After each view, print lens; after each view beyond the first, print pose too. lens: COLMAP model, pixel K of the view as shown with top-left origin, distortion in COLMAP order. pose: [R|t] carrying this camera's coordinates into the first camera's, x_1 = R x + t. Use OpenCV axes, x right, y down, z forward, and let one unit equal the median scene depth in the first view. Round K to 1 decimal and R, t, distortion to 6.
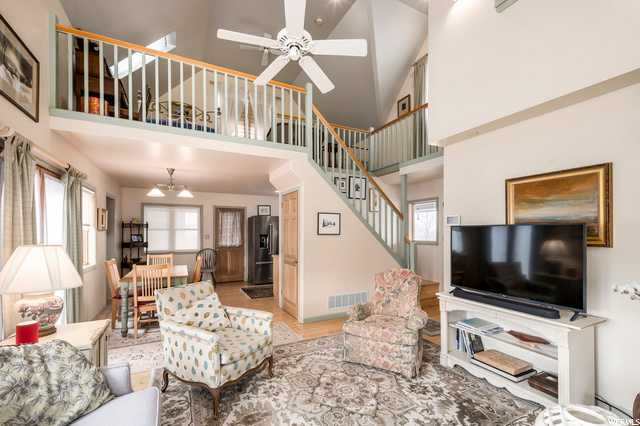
lens RADIAL K [[272.9, 0, 328.5], [0, 272.9, 231.3], [0, 0, 1]] dist [0.005782, -0.001188]
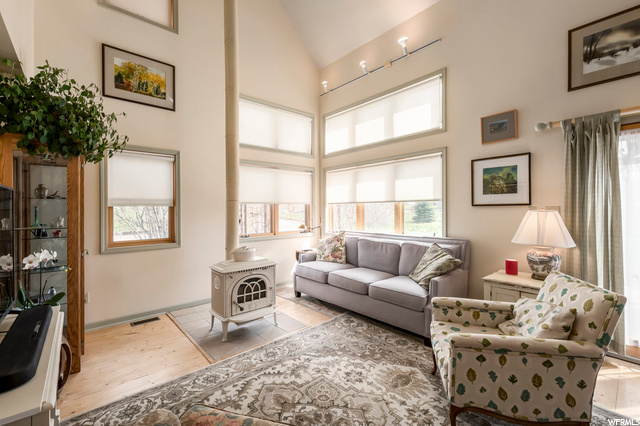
lens RADIAL K [[272.9, 0, 315.9], [0, 272.9, 209.3], [0, 0, 1]] dist [0.005782, -0.001188]
pose [[-0.979348, 0.005810, -0.202100, 0.223039], [0.007497, 0.999943, -0.007586, 0.037862], [0.202044, -0.008945, -0.979336, 1.744729]]
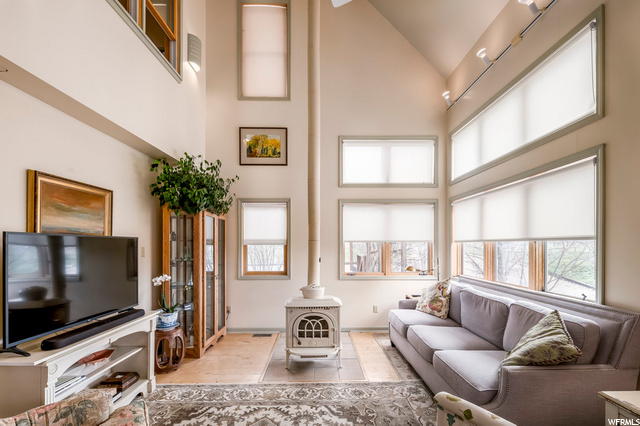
lens RADIAL K [[272.9, 0, 321.6], [0, 272.9, 243.7], [0, 0, 1]] dist [0.005782, -0.001188]
pose [[-0.882574, 0.001916, 0.470170, -0.425843], [-0.002615, 0.999956, -0.008984, 0.007871], [-0.470167, -0.009158, -0.882530, 1.578005]]
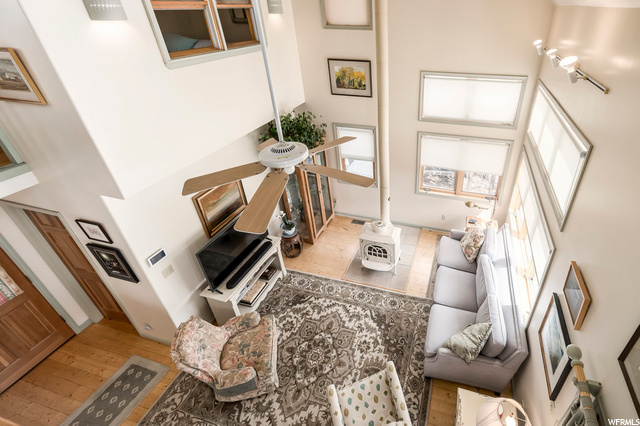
lens RADIAL K [[285.0, 0, 397.2], [0, 285.0, 164.8], [0, 0, 1]] dist [-0.001888, 0.001024]
pose [[-0.735994, -0.316444, 0.598478, -0.916678], [-0.007910, 0.887990, 0.459795, -1.133265], [-0.676942, 0.333673, -0.656058, 1.453589]]
